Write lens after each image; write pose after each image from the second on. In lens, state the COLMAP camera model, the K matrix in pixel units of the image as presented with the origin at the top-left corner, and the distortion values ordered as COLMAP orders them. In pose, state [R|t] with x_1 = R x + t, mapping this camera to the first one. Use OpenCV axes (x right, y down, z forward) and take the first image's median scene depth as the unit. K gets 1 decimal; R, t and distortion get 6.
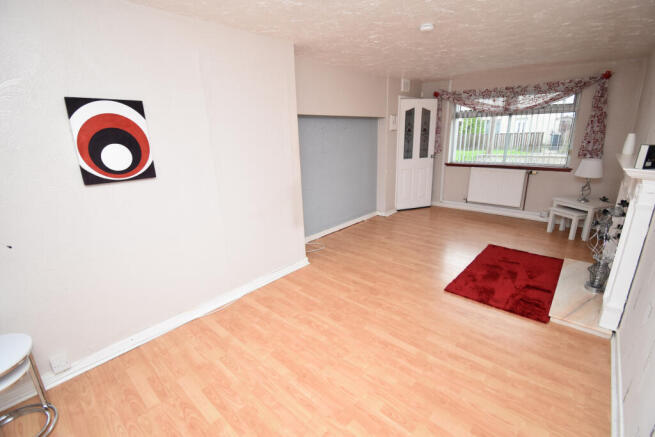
lens RADIAL K [[291.7, 0, 329.1], [0, 291.7, 216.0], [0, 0, 1]] dist [0.012507, -0.020934]
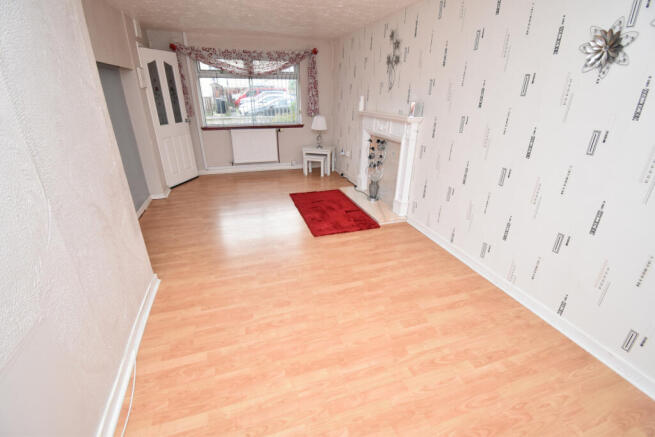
lens RADIAL K [[291.7, 0, 329.1], [0, 291.7, 216.0], [0, 0, 1]] dist [0.012507, -0.020934]
pose [[0.496590, -0.306442, 0.812091, -0.335920], [0.217707, 0.949671, 0.225231, -0.046334], [-0.840239, 0.064950, 0.538312, 0.237635]]
